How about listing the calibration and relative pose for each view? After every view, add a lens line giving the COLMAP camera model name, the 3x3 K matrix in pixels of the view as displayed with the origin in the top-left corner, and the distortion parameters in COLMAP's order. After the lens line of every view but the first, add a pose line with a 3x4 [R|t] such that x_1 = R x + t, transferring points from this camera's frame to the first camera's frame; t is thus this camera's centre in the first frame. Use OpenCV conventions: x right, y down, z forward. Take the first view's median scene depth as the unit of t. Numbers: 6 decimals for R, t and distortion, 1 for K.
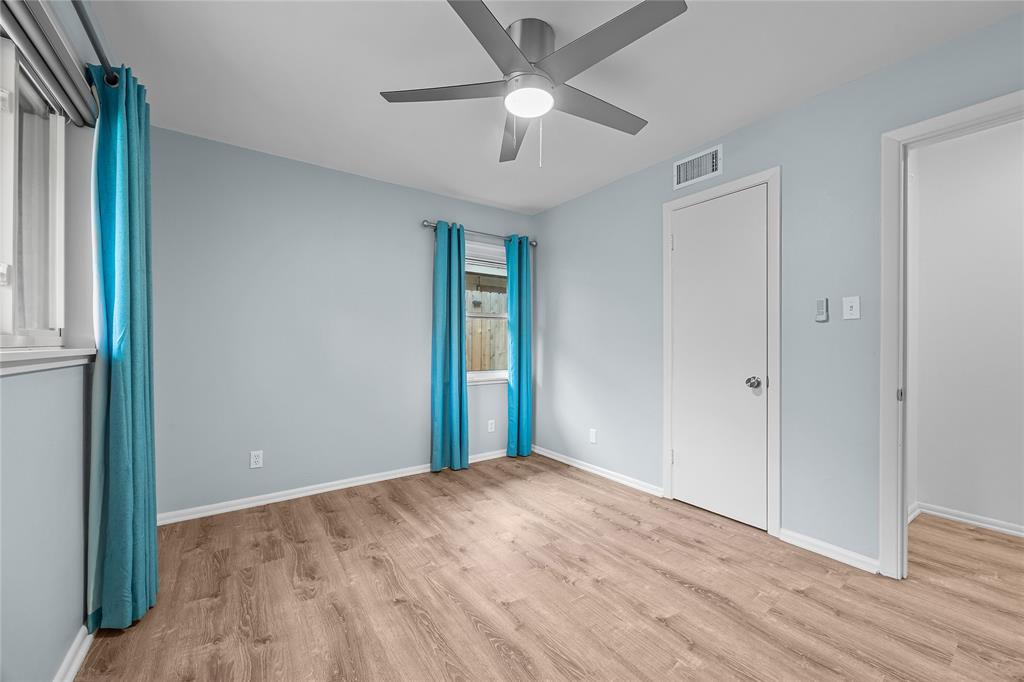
lens RADIAL K [[389.5, 0, 514.4], [0, 389.5, 345.6], [0, 0, 1]] dist [-0.003721, -0.000274]
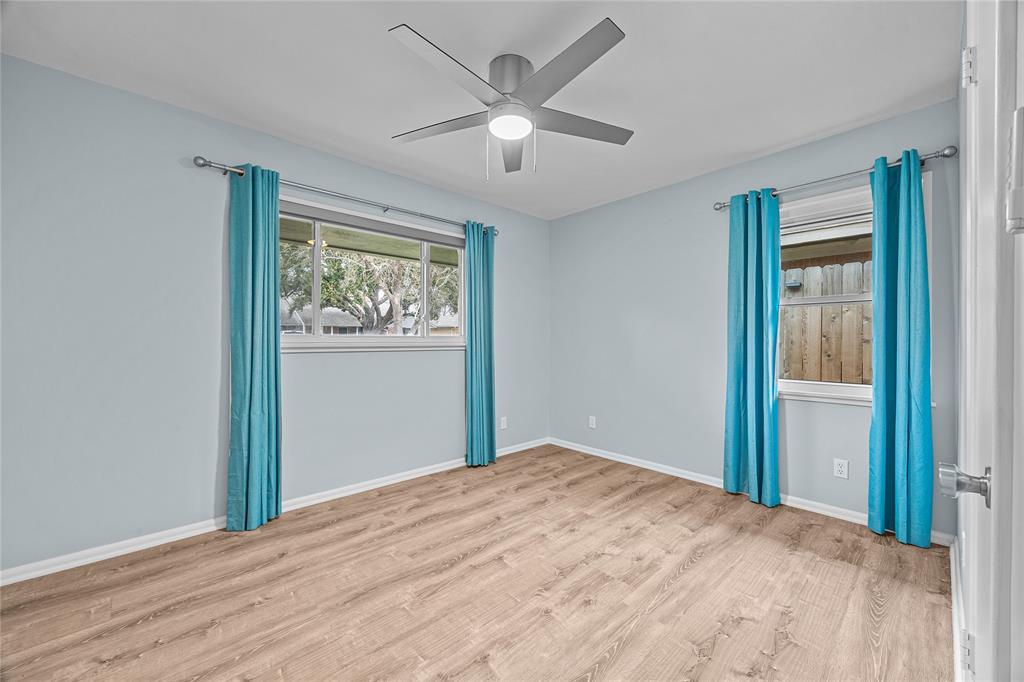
lens RADIAL K [[389.5, 0, 531.6], [0, 389.5, 338.3], [0, 0, 1]] dist [-0.003721, -0.000274]
pose [[0.150054, -0.006817, -0.988654, 0.848596], [-0.006552, 0.999947, -0.007890, -0.004231], [0.988656, 0.007662, 0.150001, 0.651051]]
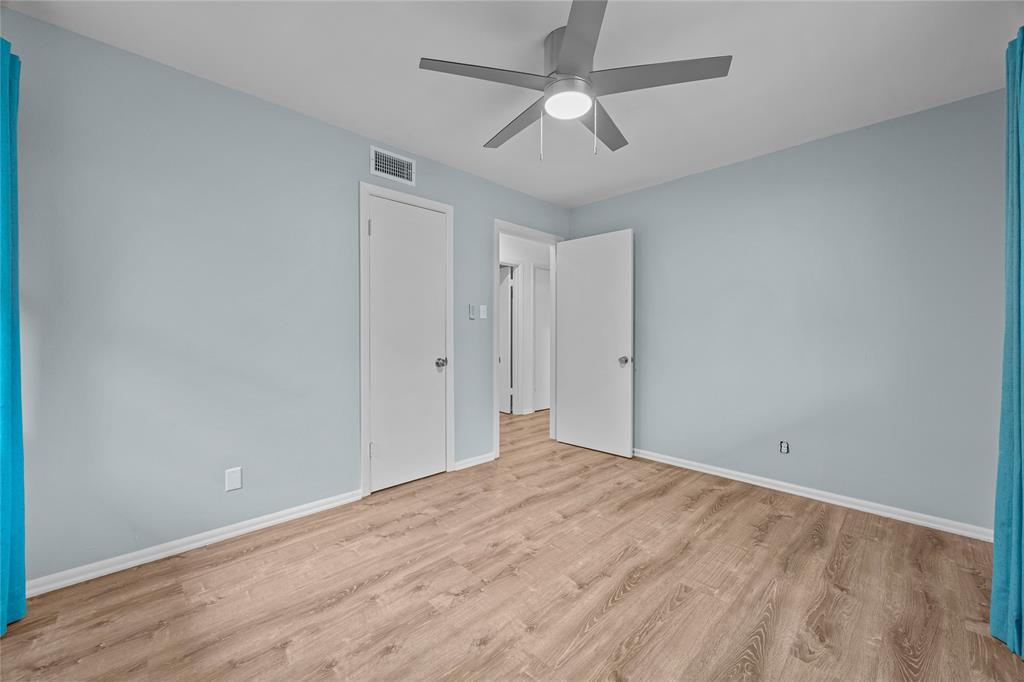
lens RADIAL K [[389.5, 0, 516.9], [0, 389.5, 340.7], [0, 0, 1]] dist [-0.003721, -0.000274]
pose [[-0.142926, -0.020022, 0.989531, -0.720425], [0.003869, 0.999776, 0.020788, -0.005792], [-0.989726, 0.006800, -0.142816, 0.938512]]
